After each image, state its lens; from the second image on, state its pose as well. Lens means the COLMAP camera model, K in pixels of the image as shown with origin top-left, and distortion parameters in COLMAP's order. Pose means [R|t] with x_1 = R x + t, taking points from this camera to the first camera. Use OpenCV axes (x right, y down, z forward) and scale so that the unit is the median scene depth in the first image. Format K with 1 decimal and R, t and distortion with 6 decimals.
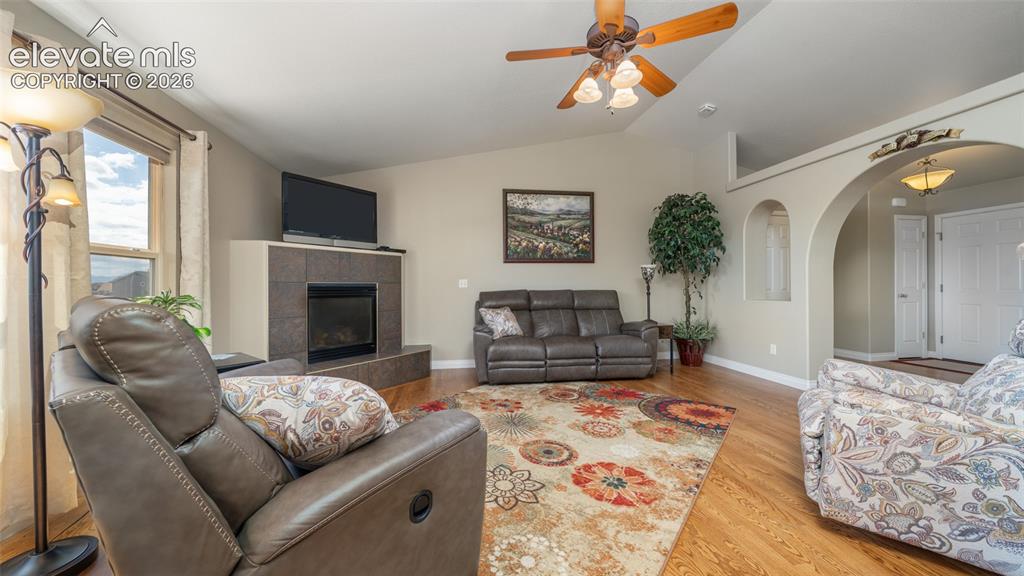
lens RADIAL K [[353.8, 0, 509.4], [0, 353.8, 284.6], [0, 0, 1]] dist [-0.006912, -0.000247]
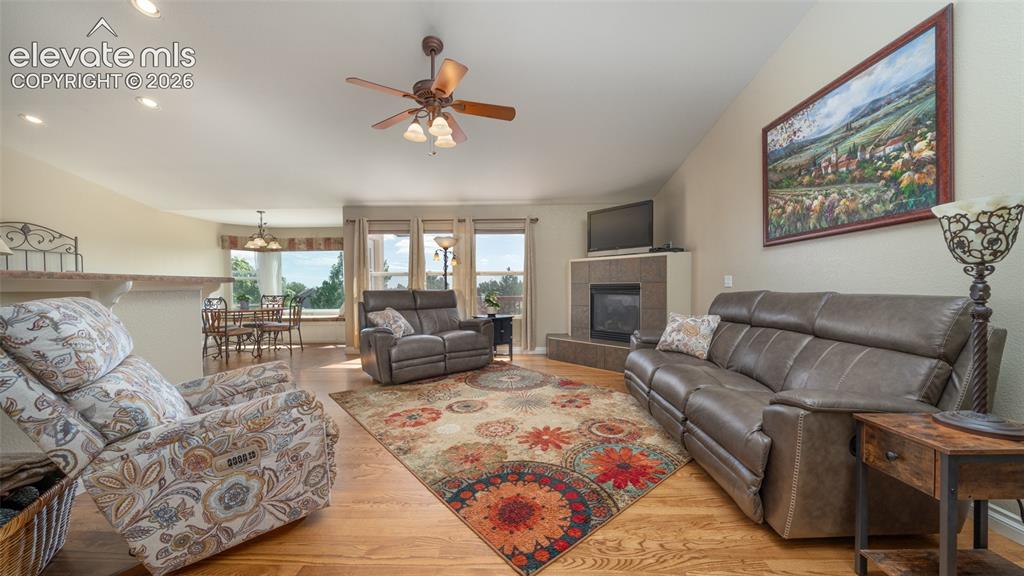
lens RADIAL K [[353.8, 0, 512.7], [0, 353.8, 291.5], [0, 0, 1]] dist [-0.006912, -0.000247]
pose [[-0.192464, 0.018106, -0.981137, 0.682461], [0.014181, 0.999777, 0.015668, 0.000290], [0.981202, -0.010898, -0.192678, 0.688475]]
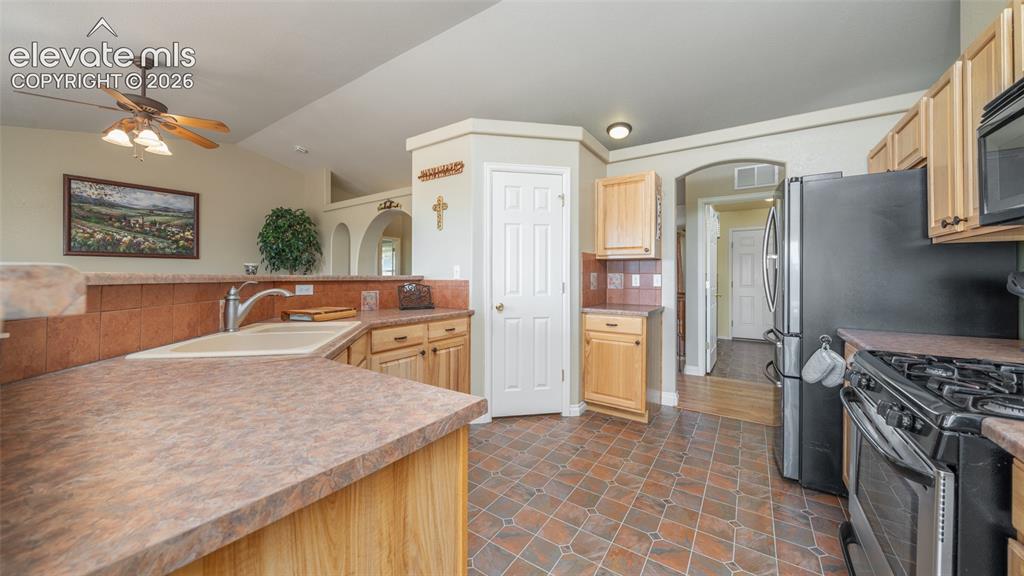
lens RADIAL K [[353.8, 0, 513.8], [0, 353.8, 276.7], [0, 0, 1]] dist [-0.006912, -0.000247]
pose [[0.689210, 0.005629, 0.724539, 0.130888], [-0.007579, 0.999971, -0.000559, -0.014856], [-0.724522, -0.005106, 0.689233, -0.463354]]
